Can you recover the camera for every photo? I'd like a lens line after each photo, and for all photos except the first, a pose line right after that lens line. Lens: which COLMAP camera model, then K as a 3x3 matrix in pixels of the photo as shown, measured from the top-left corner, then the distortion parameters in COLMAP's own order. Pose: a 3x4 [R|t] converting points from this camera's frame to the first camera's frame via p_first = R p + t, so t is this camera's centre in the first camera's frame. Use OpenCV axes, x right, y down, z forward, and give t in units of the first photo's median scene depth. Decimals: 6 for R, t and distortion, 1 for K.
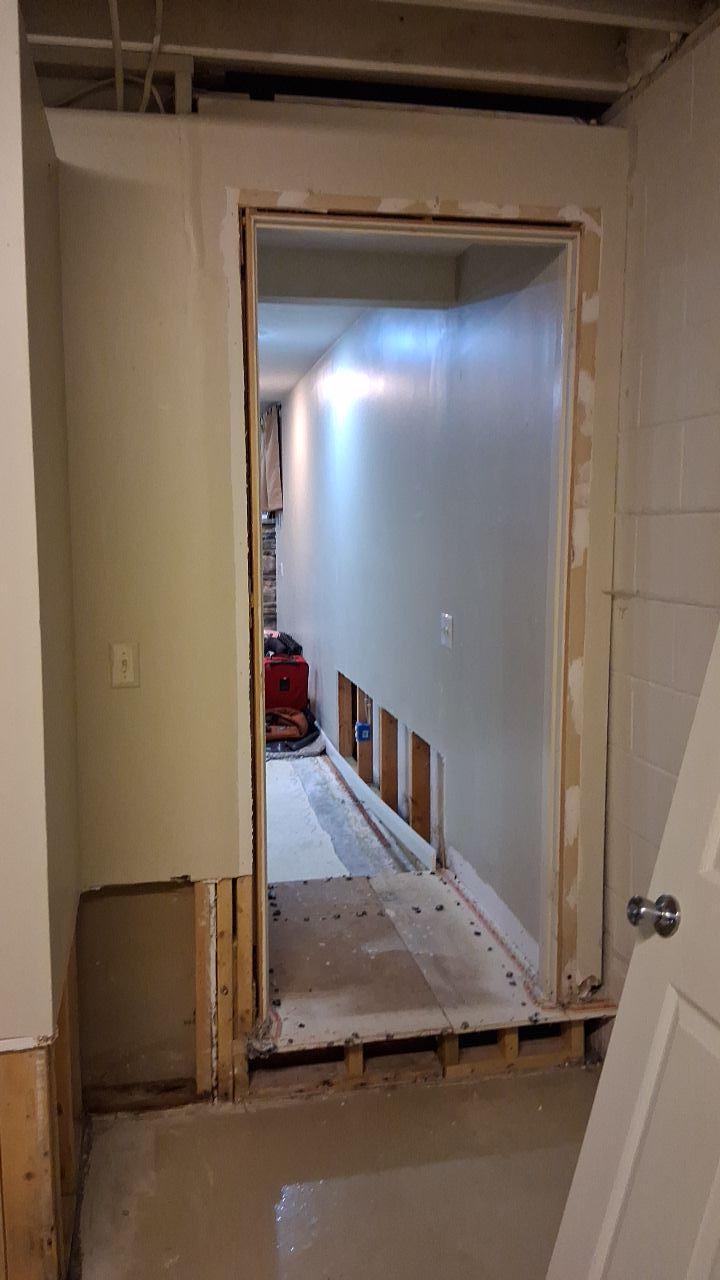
lens RADIAL K [[972.0, 0, 360.0], [0, 972.0, 640.0], [0, 0, 1]] dist [0.133745, -0.241983]
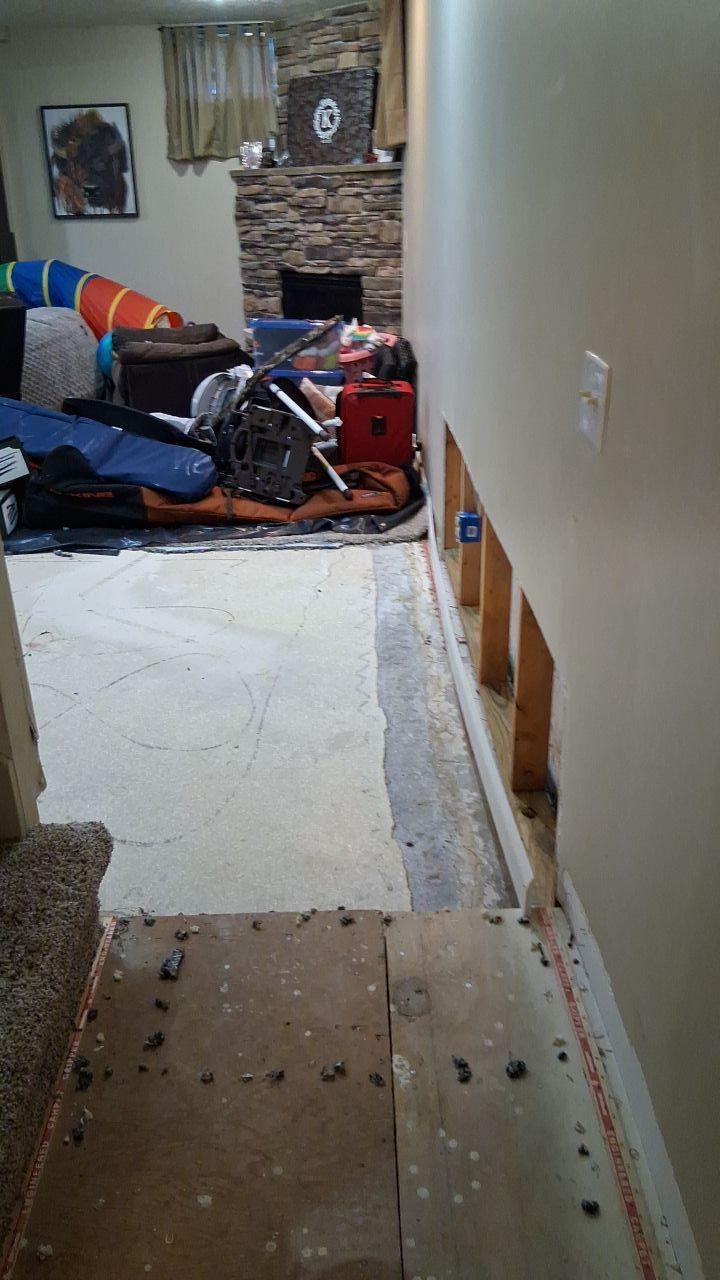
lens RADIAL K [[972.0, 0, 360.0], [0, 972.0, 640.0], [0, 0, 1]] dist [0.133745, -0.241983]
pose [[0.982439, 0.060588, -0.176474, 0.045015], [-0.003753, 0.952035, 0.305966, -0.023939], [0.186547, -0.299931, 0.935543, 0.361648]]
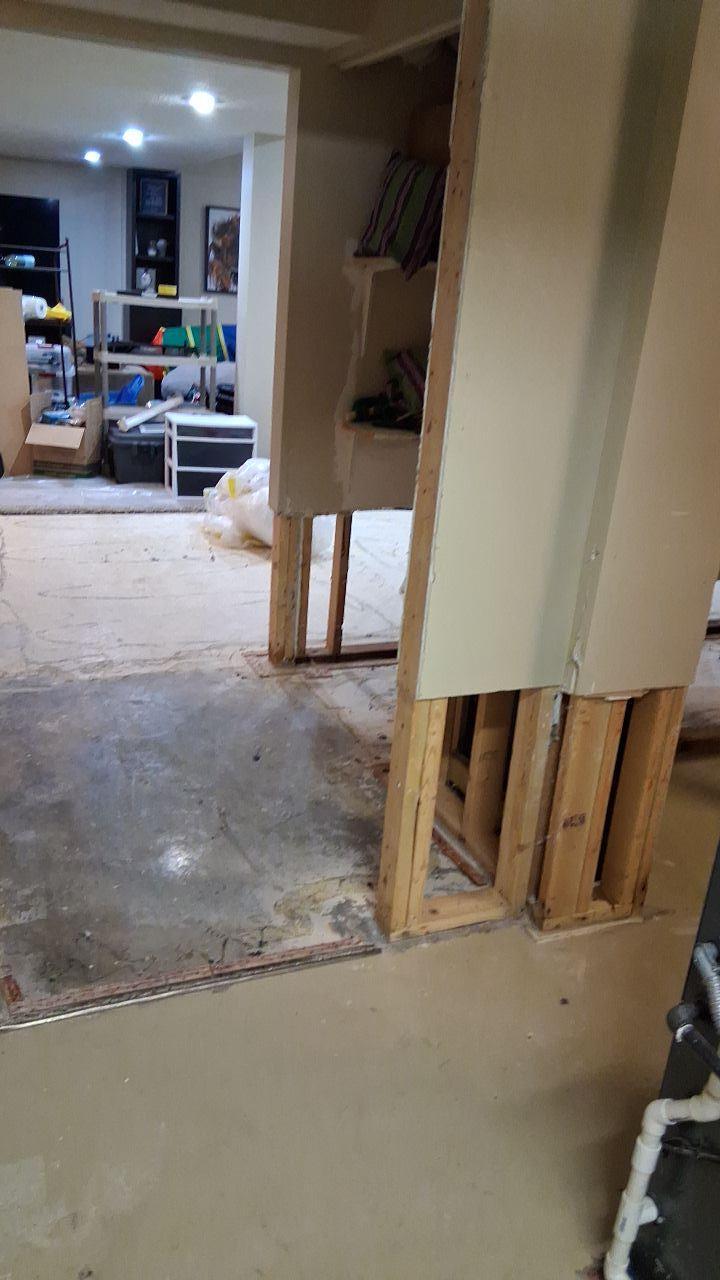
lens RADIAL K [[972.0, 0, 360.0], [0, 972.0, 640.0], [0, 0, 1]] dist [0.133745, -0.241983]
pose [[0.974803, 0.007310, 0.222949, -0.730551], [-0.058474, 0.972887, 0.223768, 0.033289], [-0.215268, -0.231166, 0.948800, -0.106294]]
